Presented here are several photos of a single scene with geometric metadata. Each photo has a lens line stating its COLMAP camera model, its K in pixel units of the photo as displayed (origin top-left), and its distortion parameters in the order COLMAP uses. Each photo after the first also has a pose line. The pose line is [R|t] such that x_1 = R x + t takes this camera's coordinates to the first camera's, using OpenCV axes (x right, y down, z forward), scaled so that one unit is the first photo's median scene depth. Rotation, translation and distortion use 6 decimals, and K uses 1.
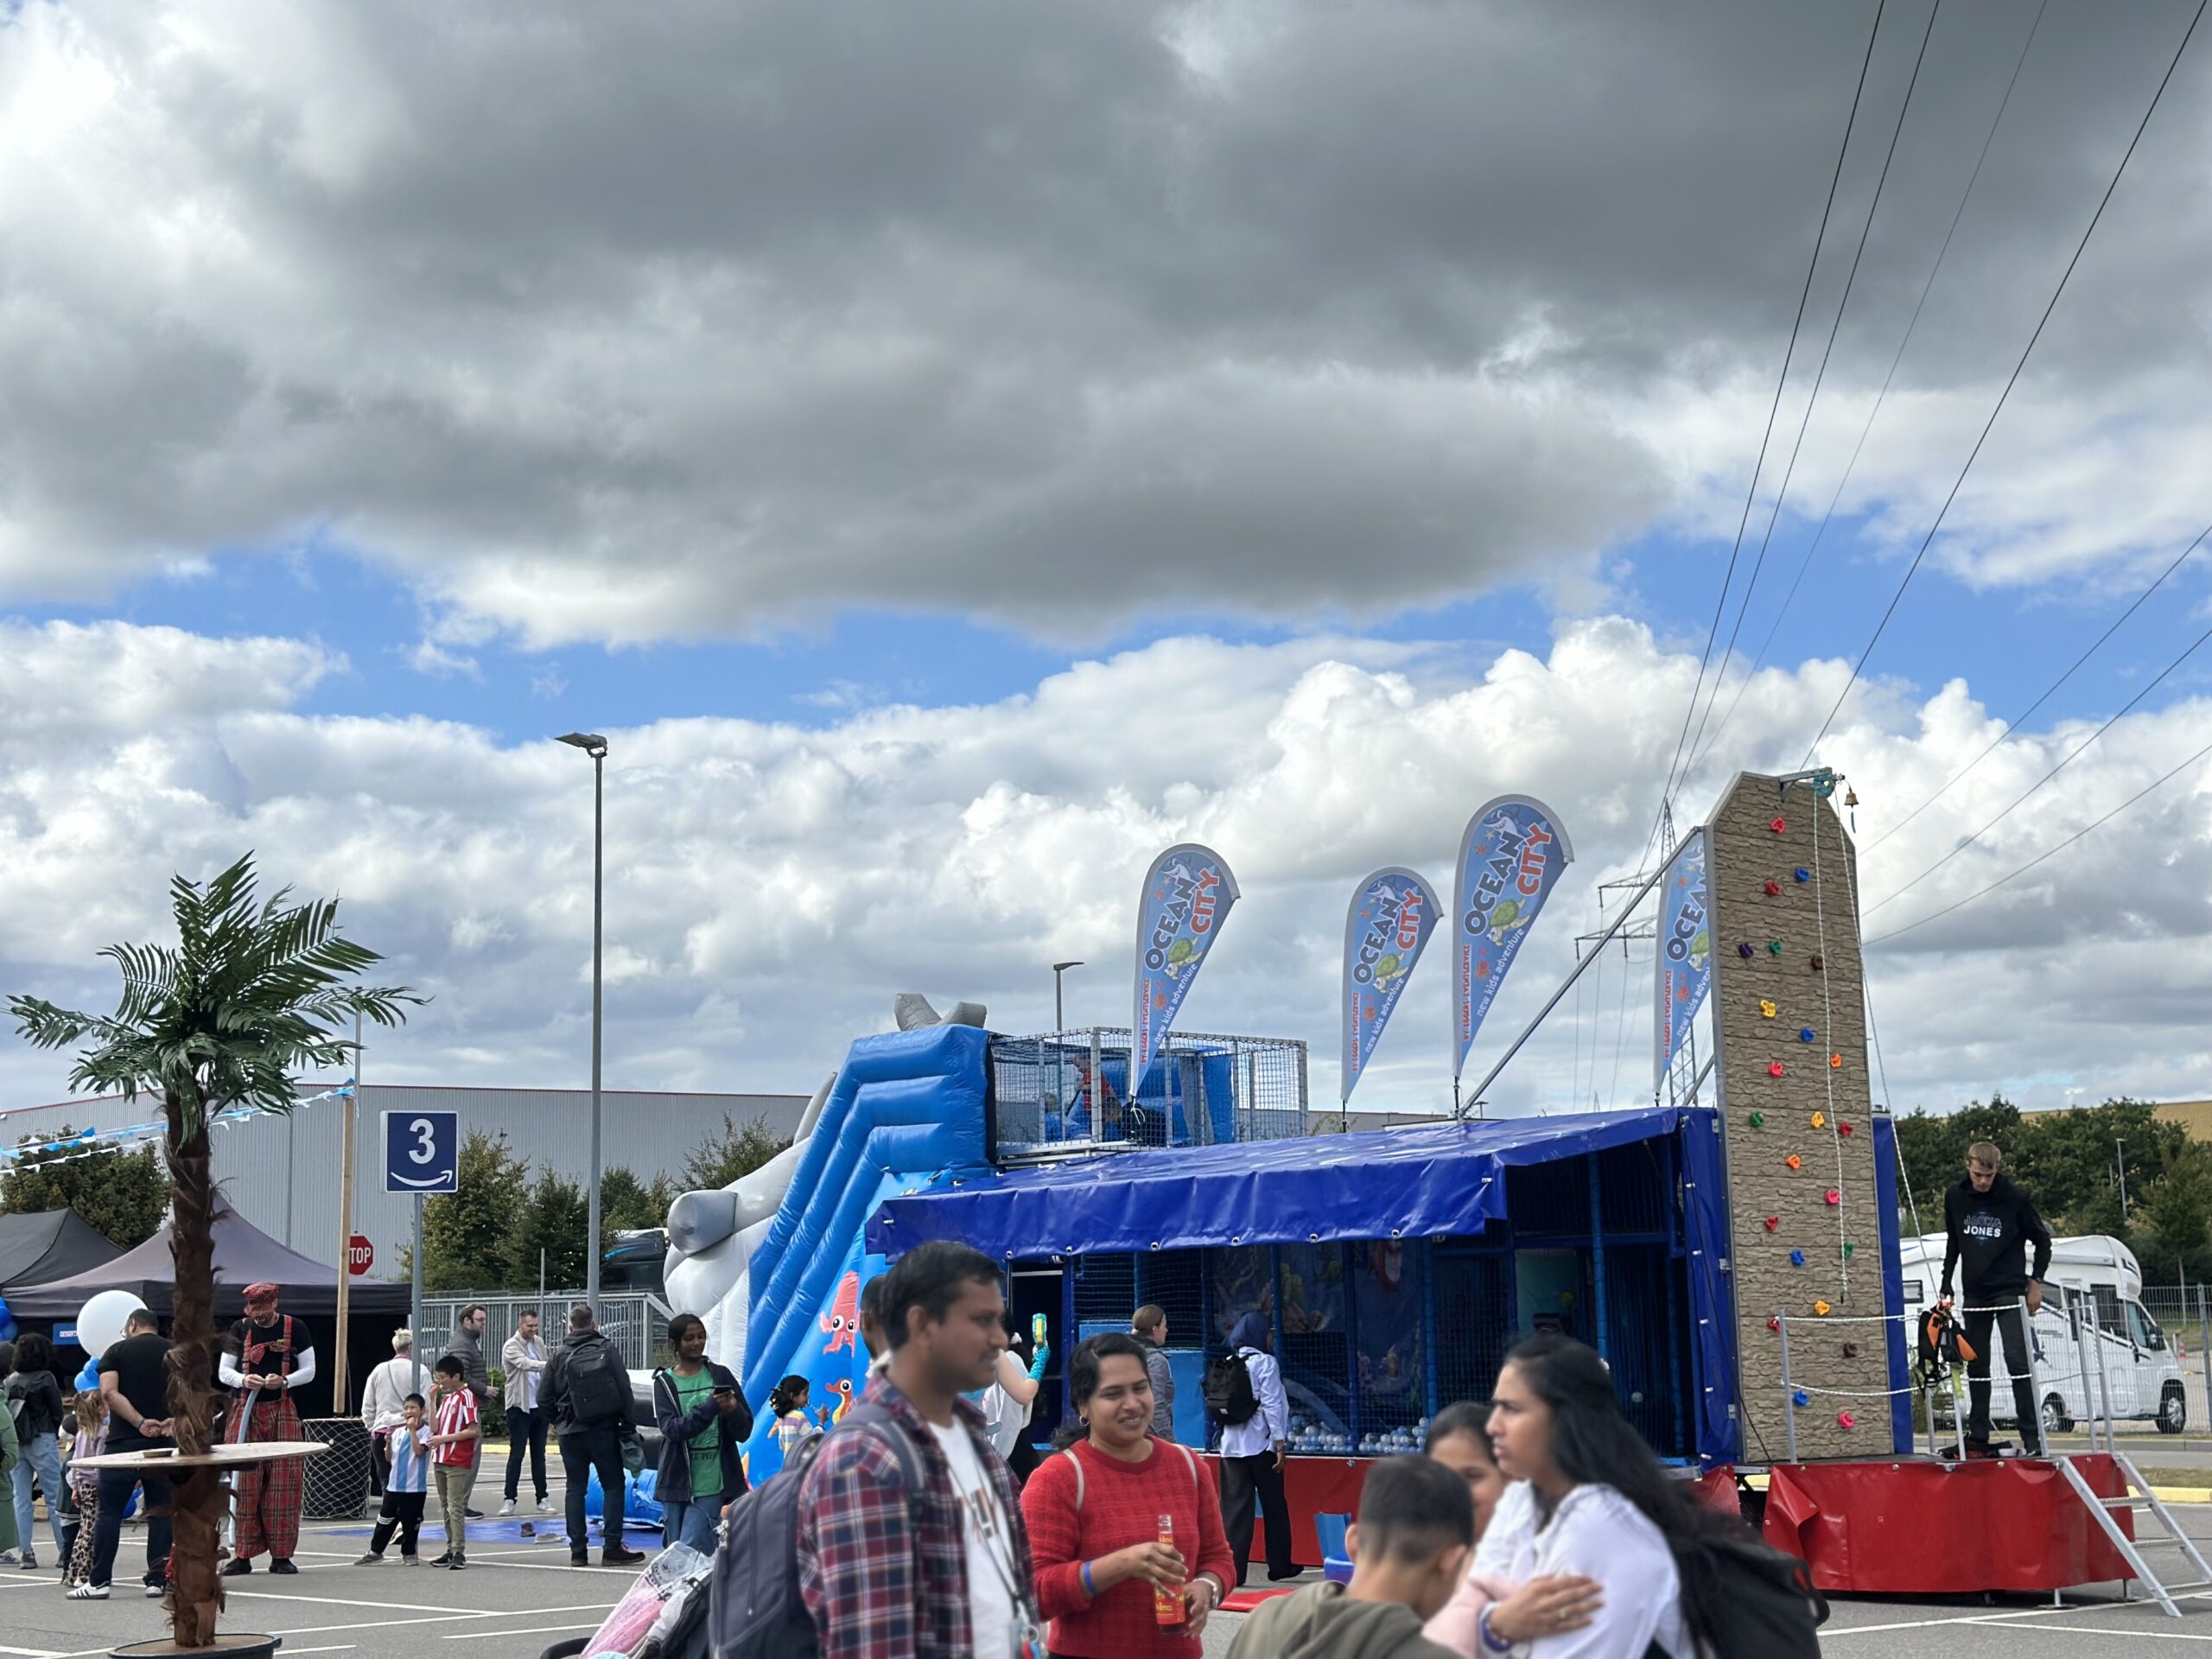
lens RADIAL K [[3304.5, 0, 1106.0], [0, 3304.5, 829.5], [0, 0, 1]] dist [0.562854, 0.032777]
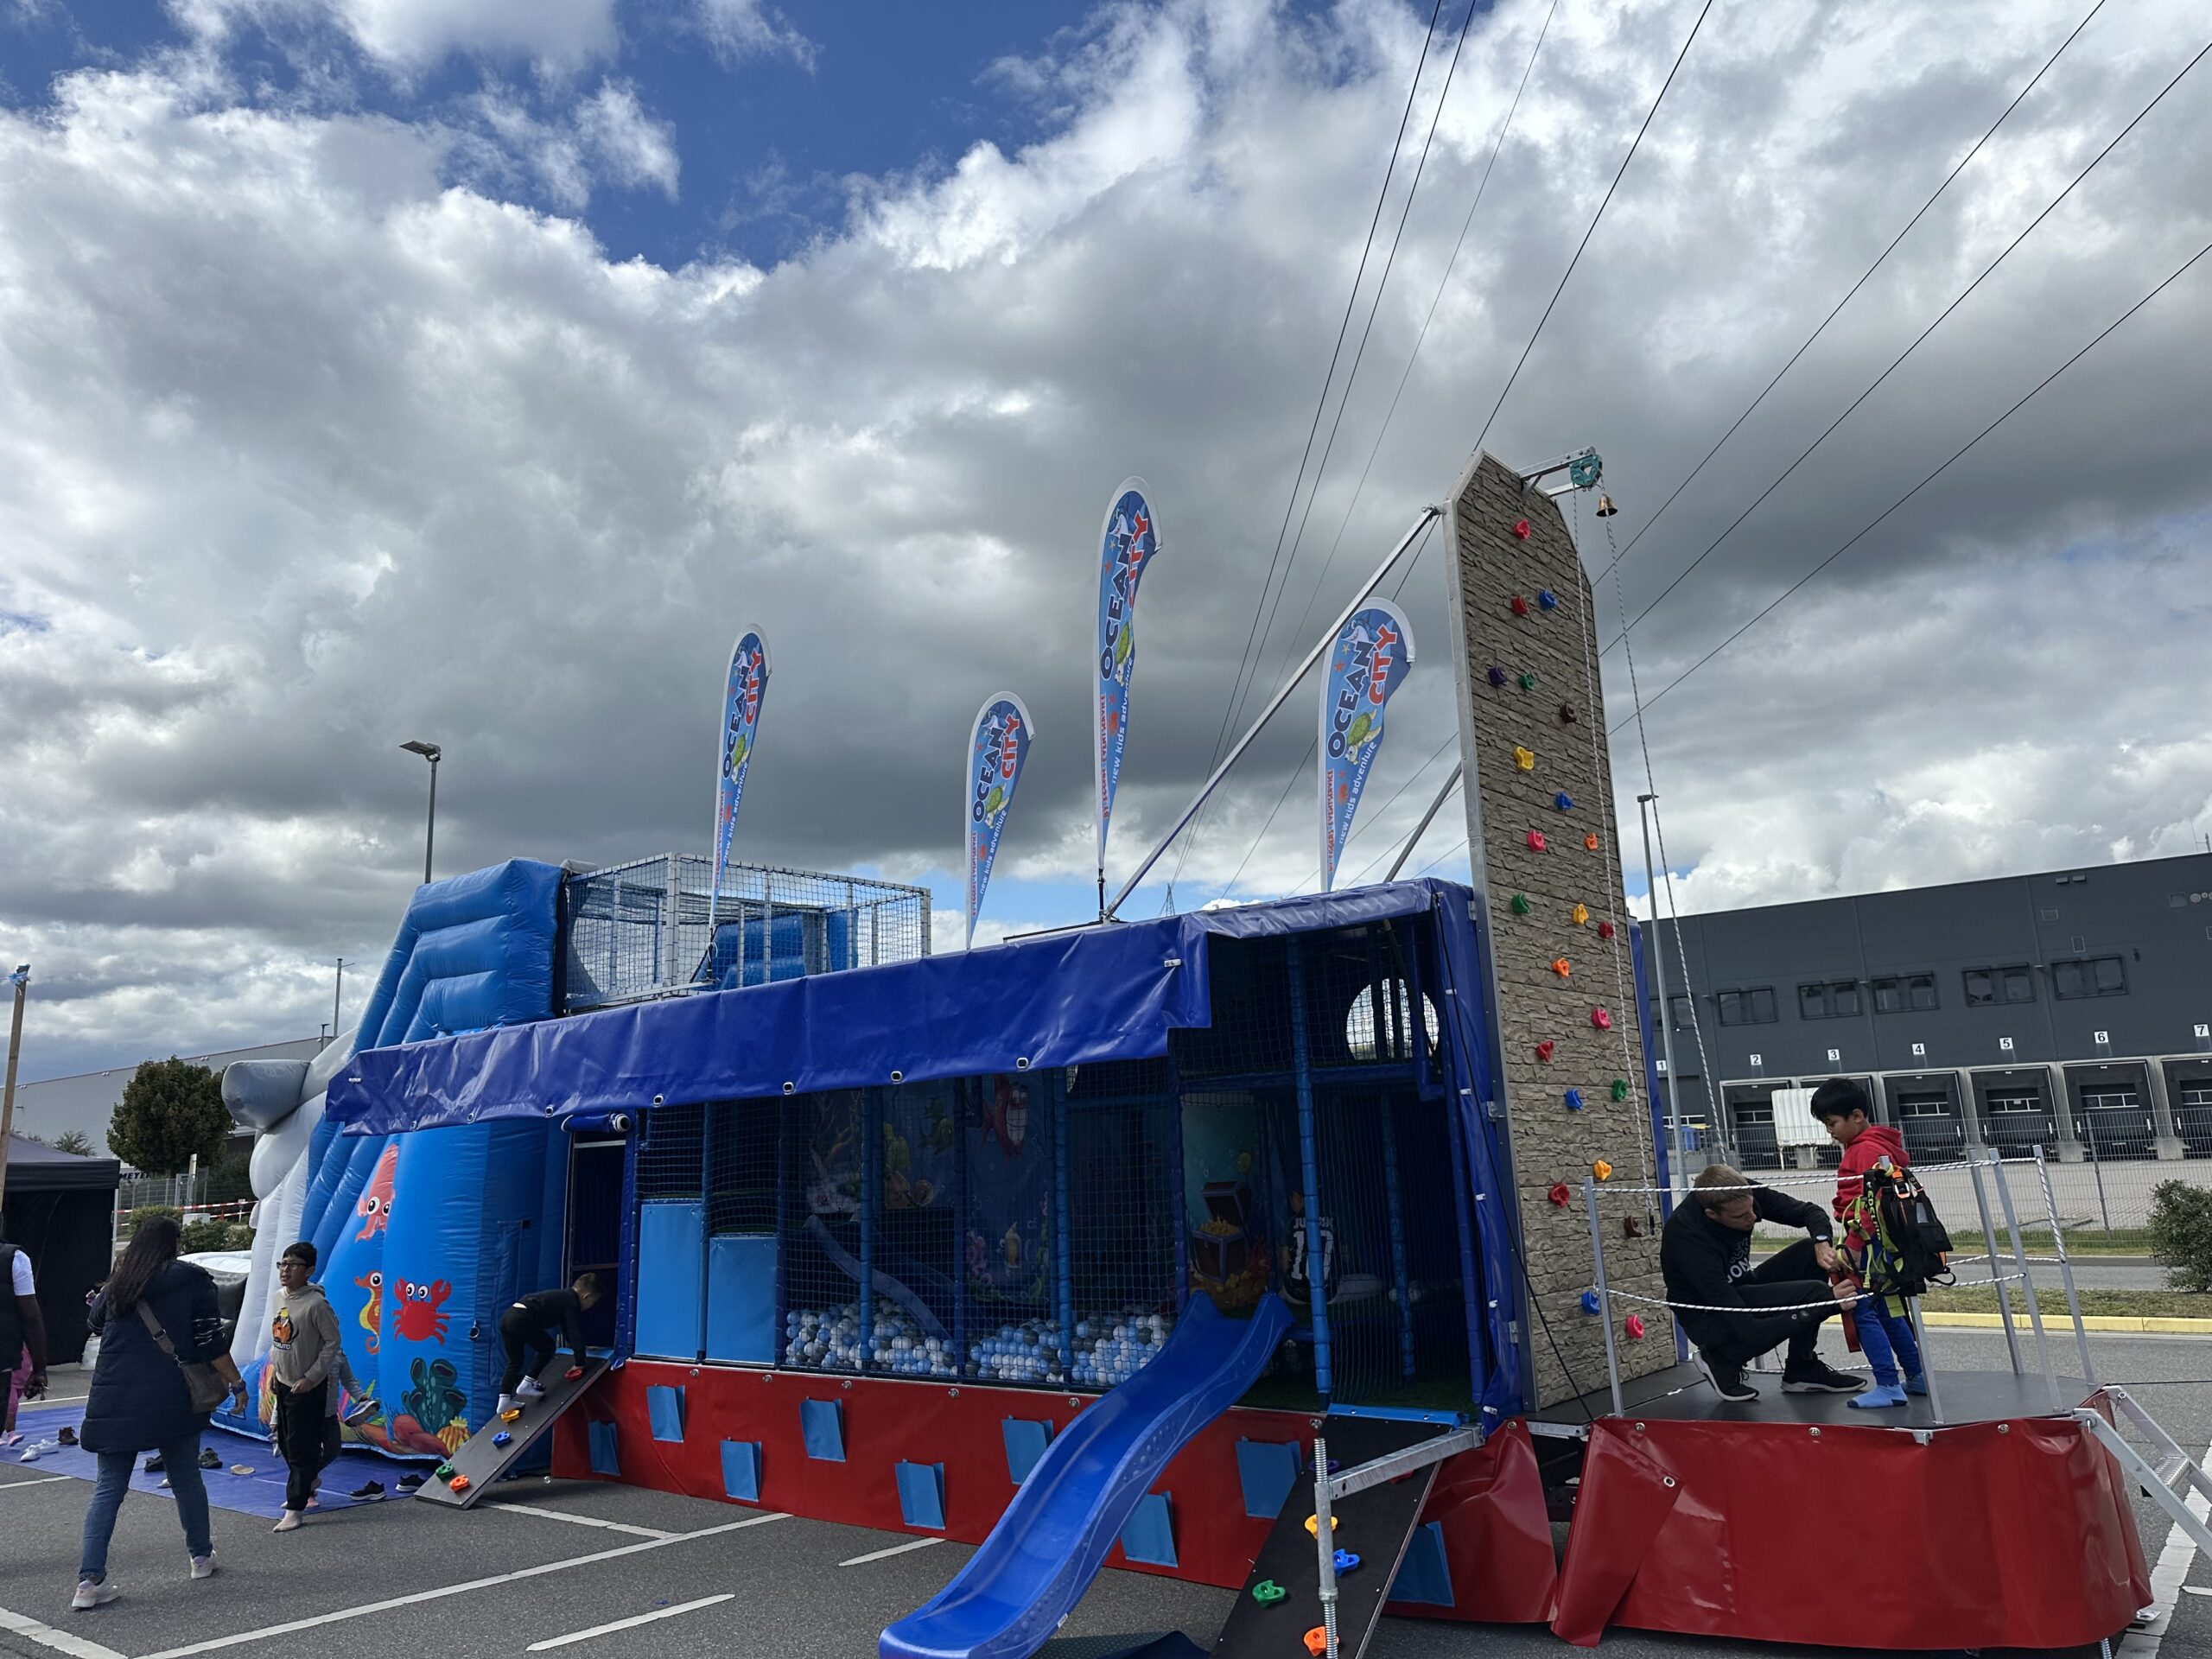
lens RADIAL K [[1535.5, 0, 1025.3], [0, 1535.5, 828.3], [0, 0, 1]] dist [0.289351, -0.395731]
pose [[0.996217, 0.009748, 0.086351, 0.058509], [-0.003931, 0.997726, -0.067283, 0.090066], [-0.086810, 0.066689, 0.993990, 0.664315]]
